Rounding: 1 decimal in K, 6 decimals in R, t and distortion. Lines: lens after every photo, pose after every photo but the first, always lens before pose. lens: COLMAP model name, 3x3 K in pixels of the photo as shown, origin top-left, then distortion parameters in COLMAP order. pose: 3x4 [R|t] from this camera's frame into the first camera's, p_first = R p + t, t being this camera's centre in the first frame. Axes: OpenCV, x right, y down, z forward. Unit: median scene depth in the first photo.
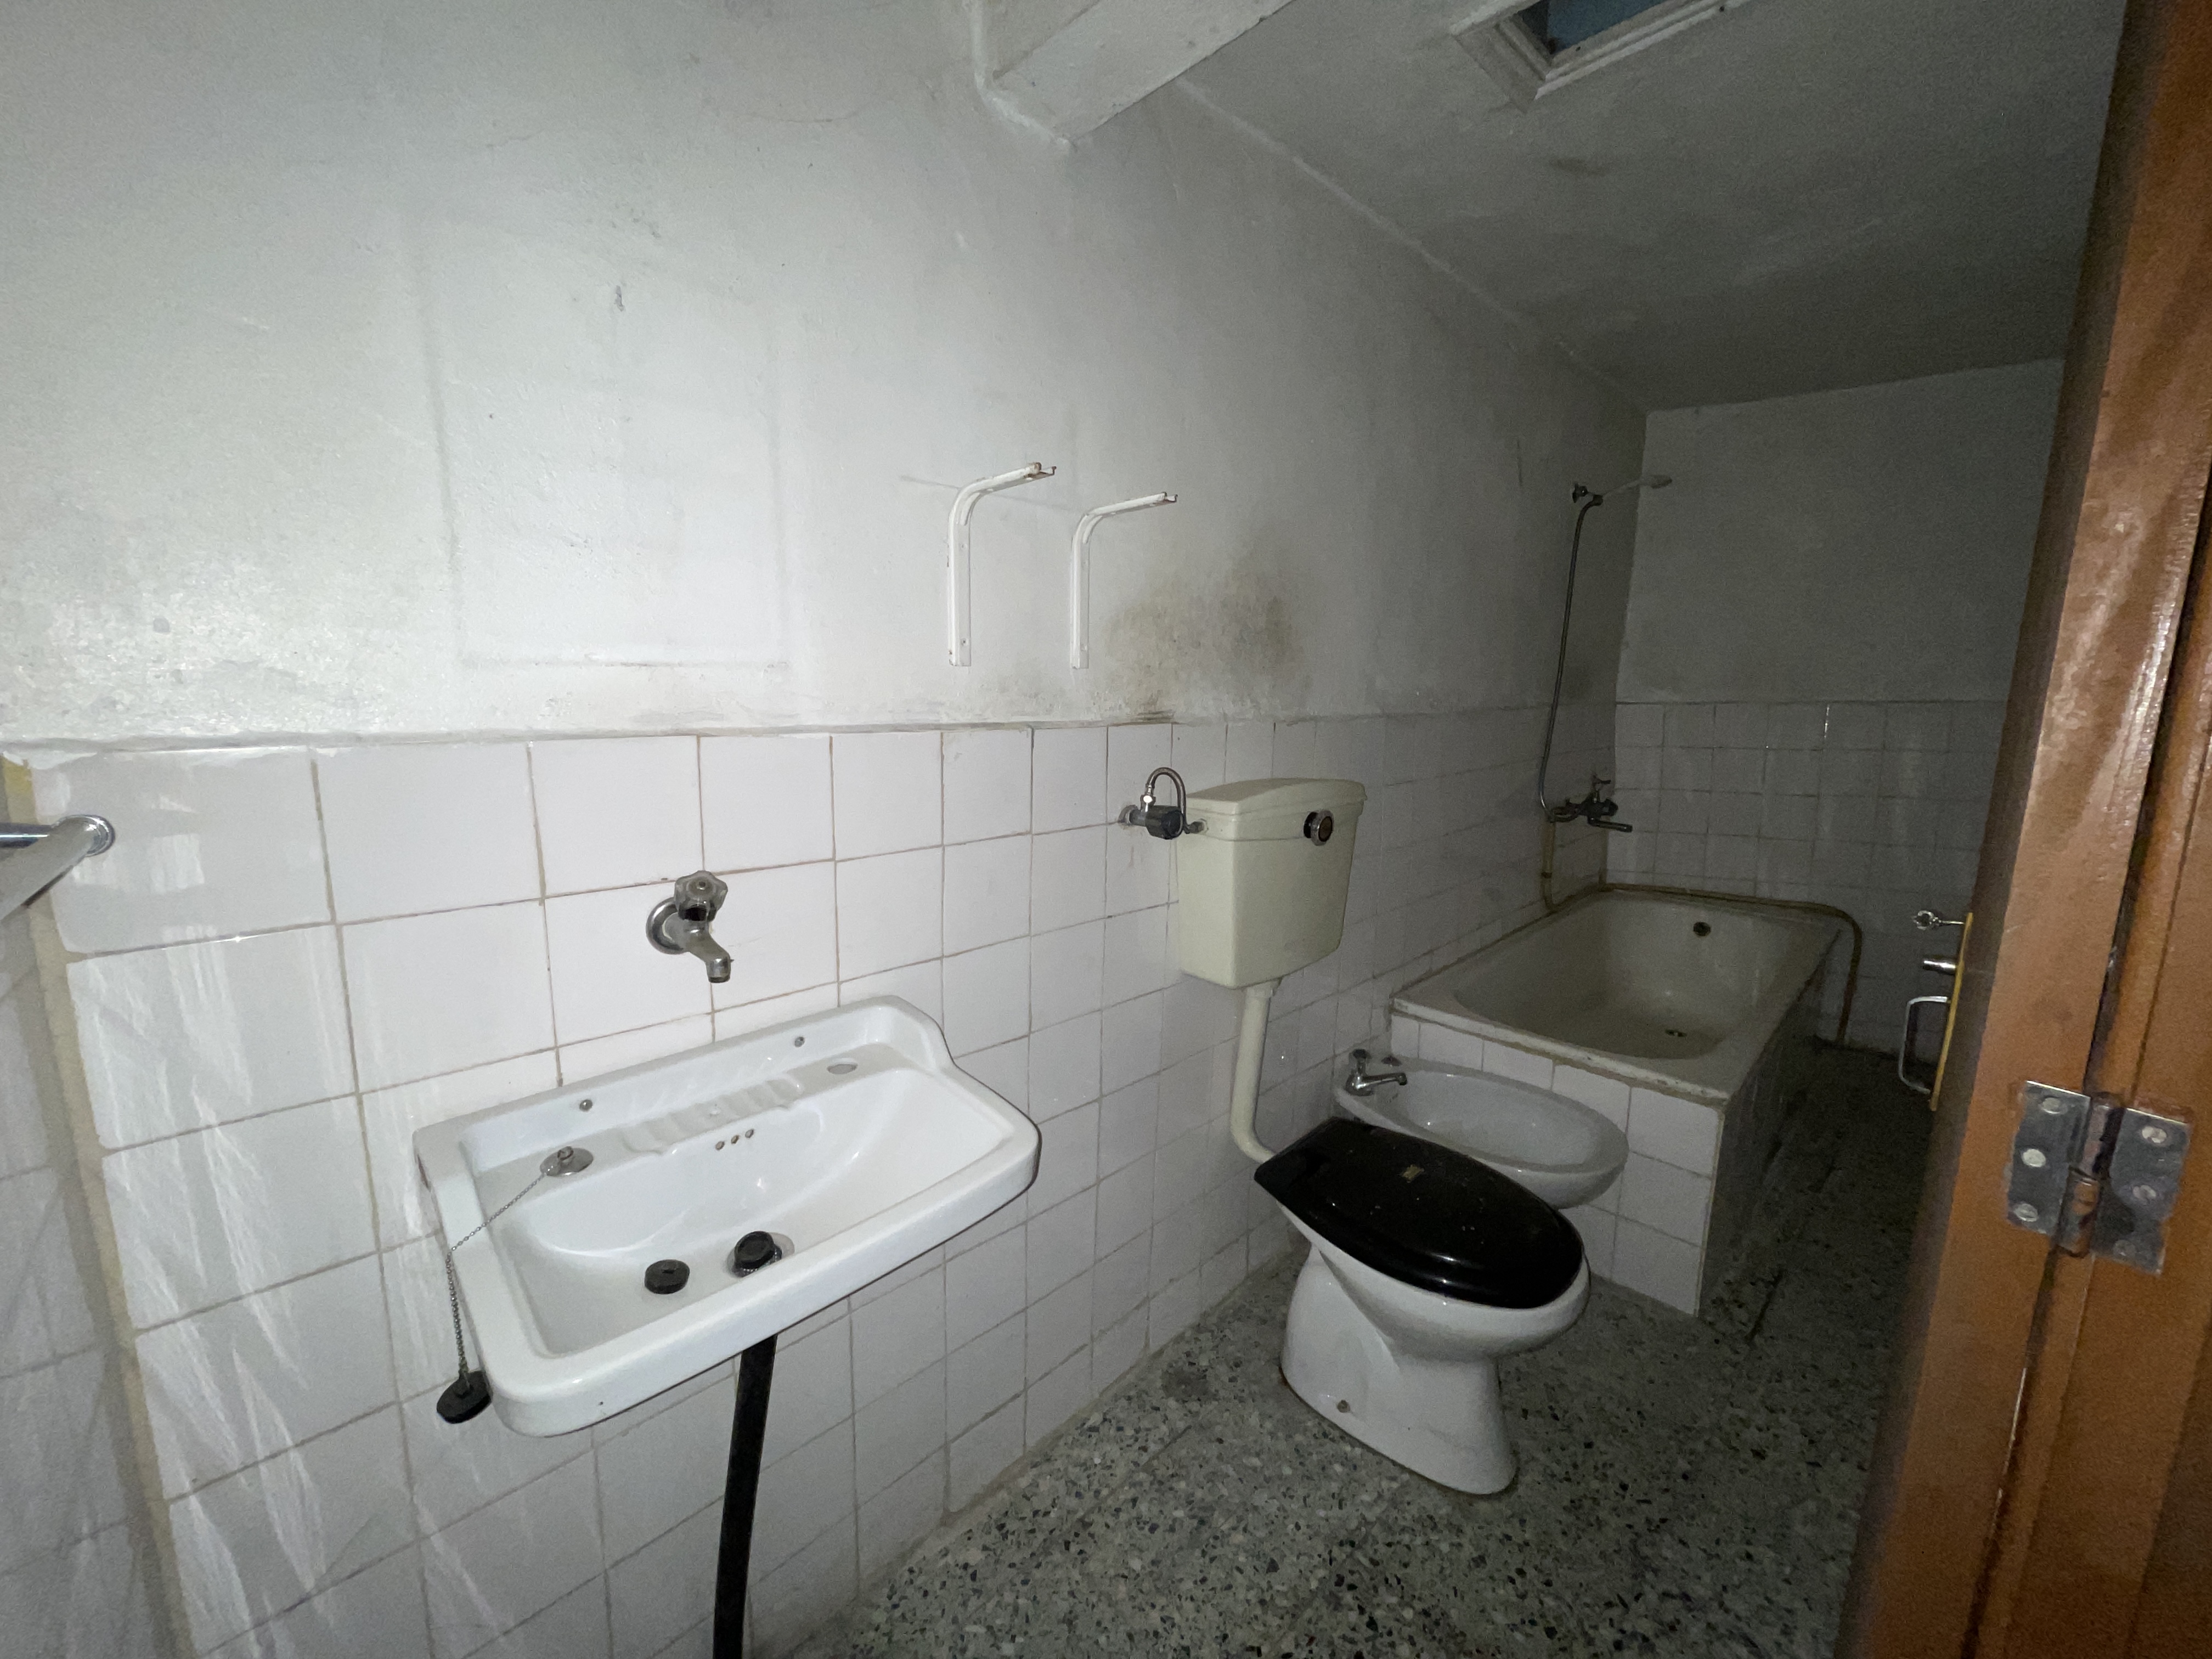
lens RADIAL K [[885.6, 0, 1115.0], [0, 885.6, 824.4], [0, 0, 1]] dist [0.000190, -0.000018]
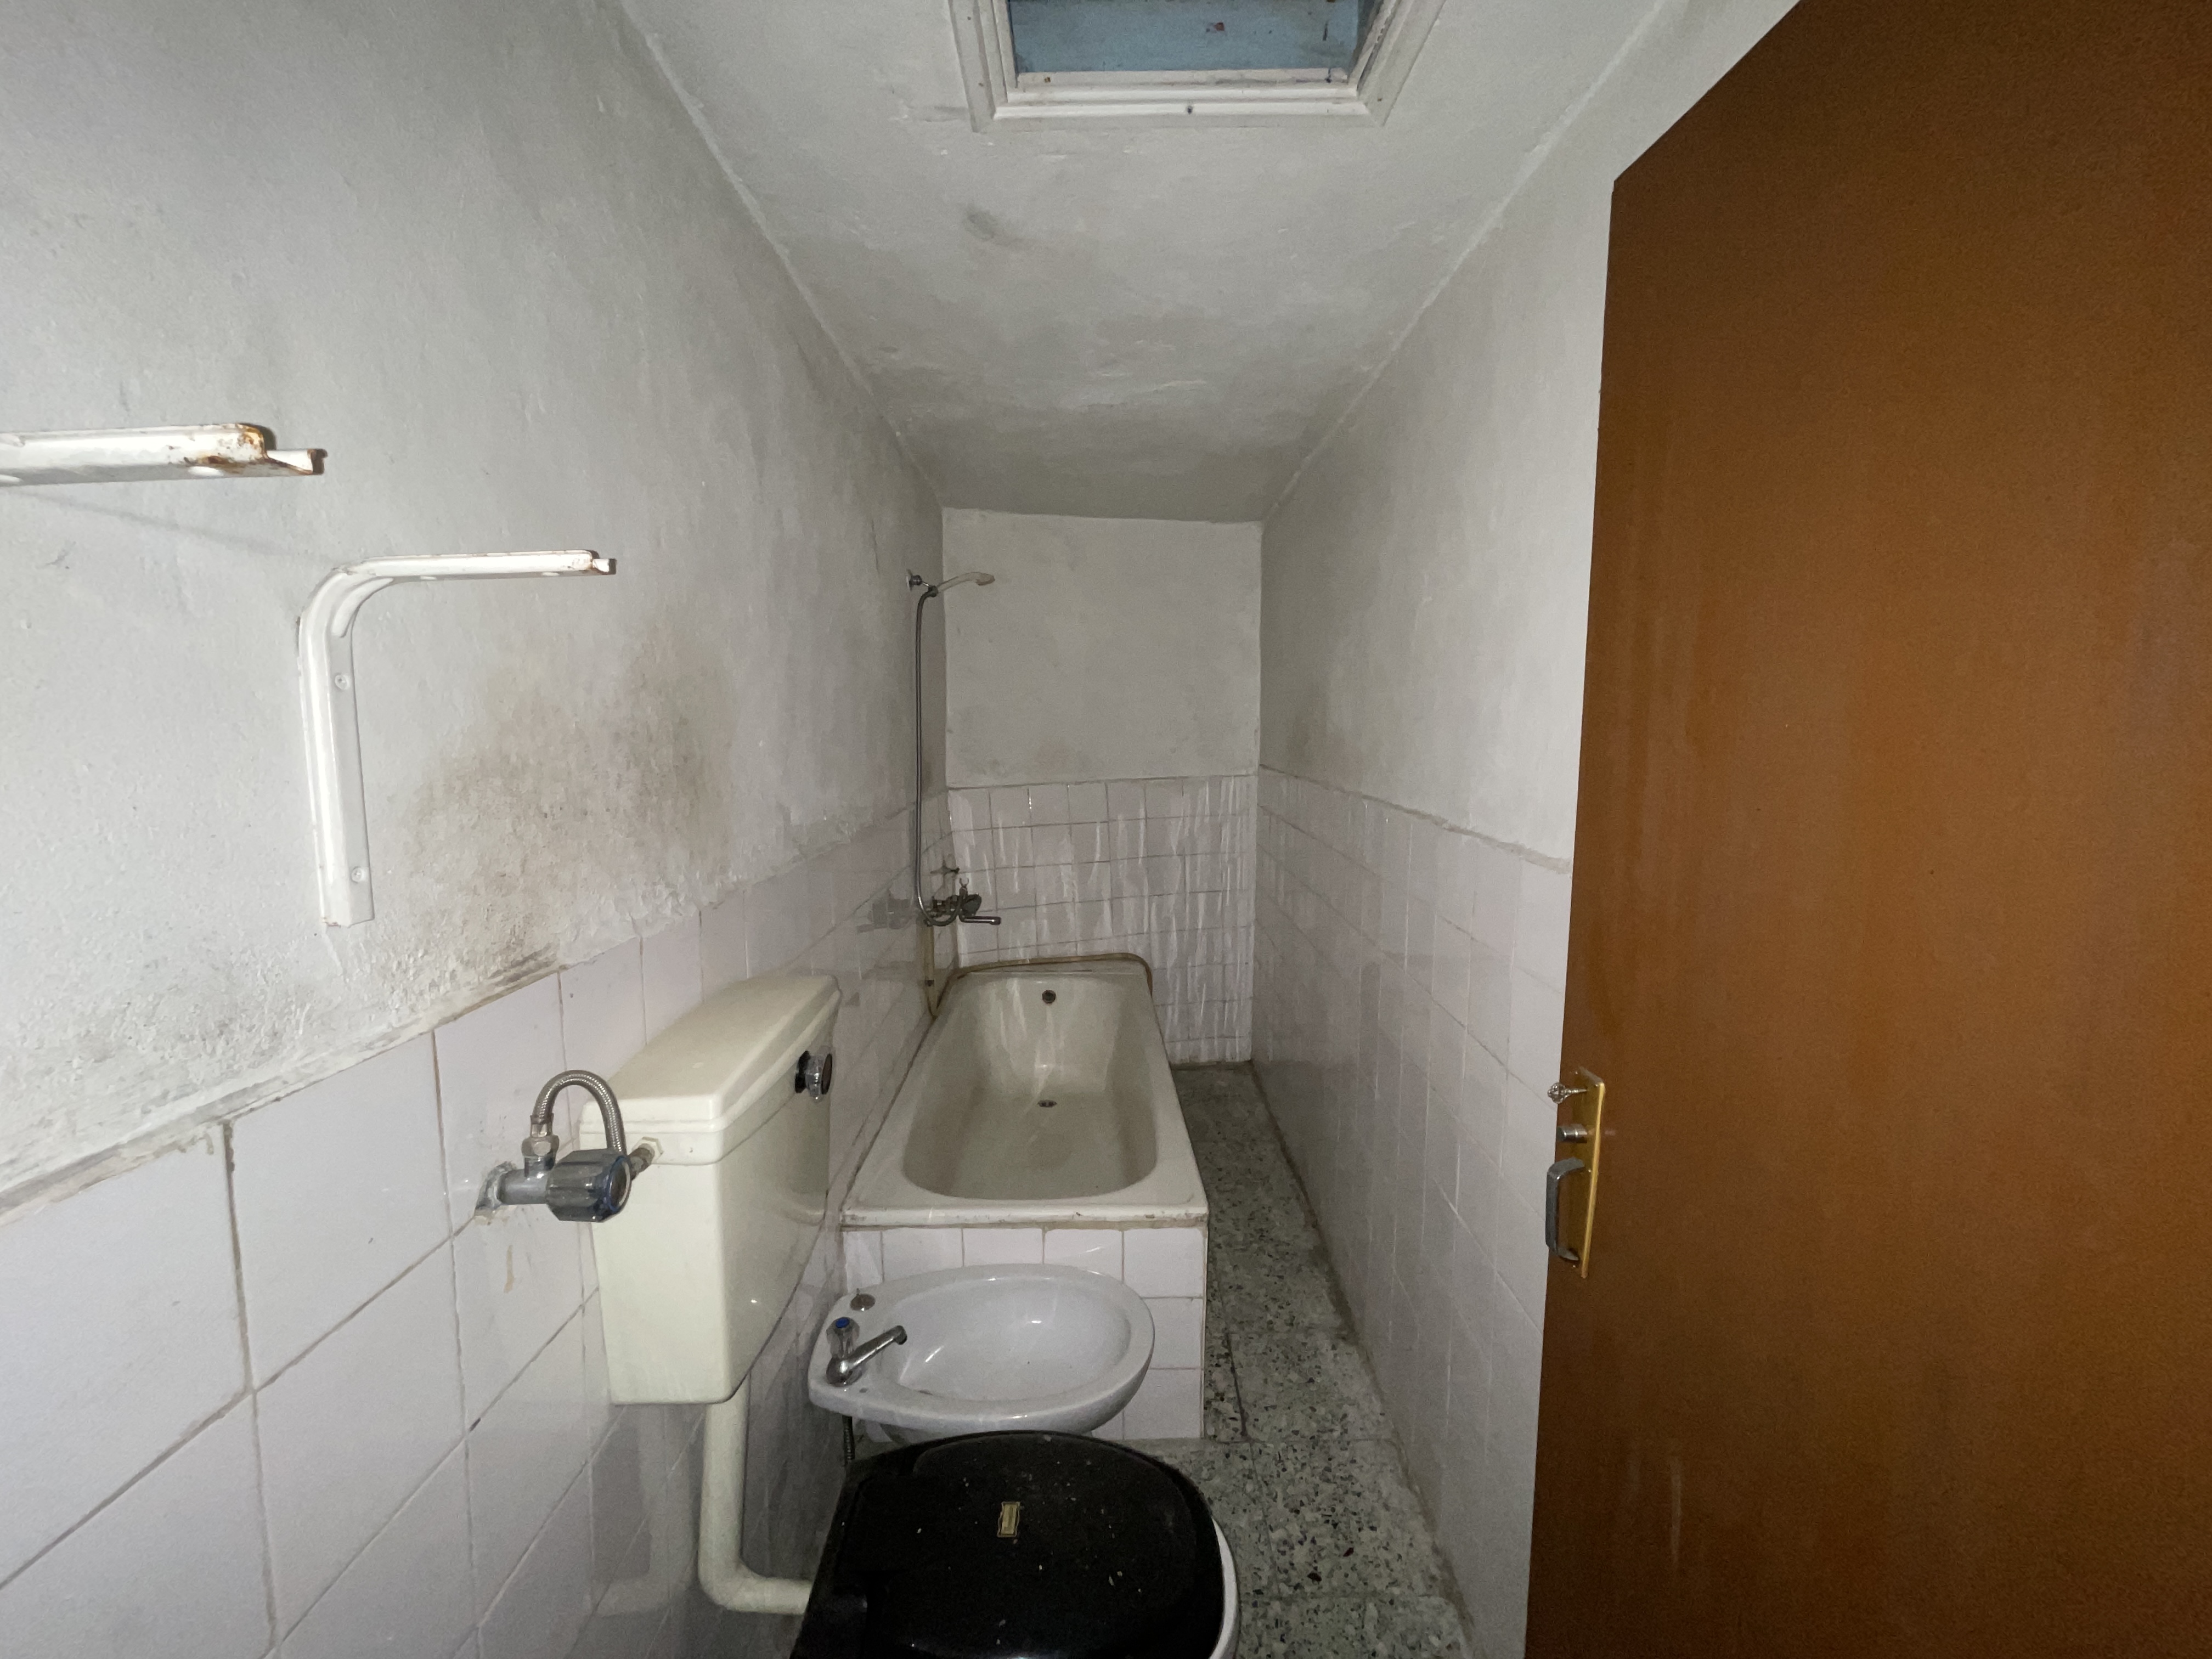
lens RADIAL K [[885.6, 0, 1101.2], [0, 885.6, 824.5], [0, 0, 1]] dist [0.000190, -0.000018]
pose [[0.688652, -0.087029, 0.719850, -0.082881], [0.127510, 0.991835, -0.002072, -0.157402], [-0.713792, 0.093215, 0.694126, 0.397827]]
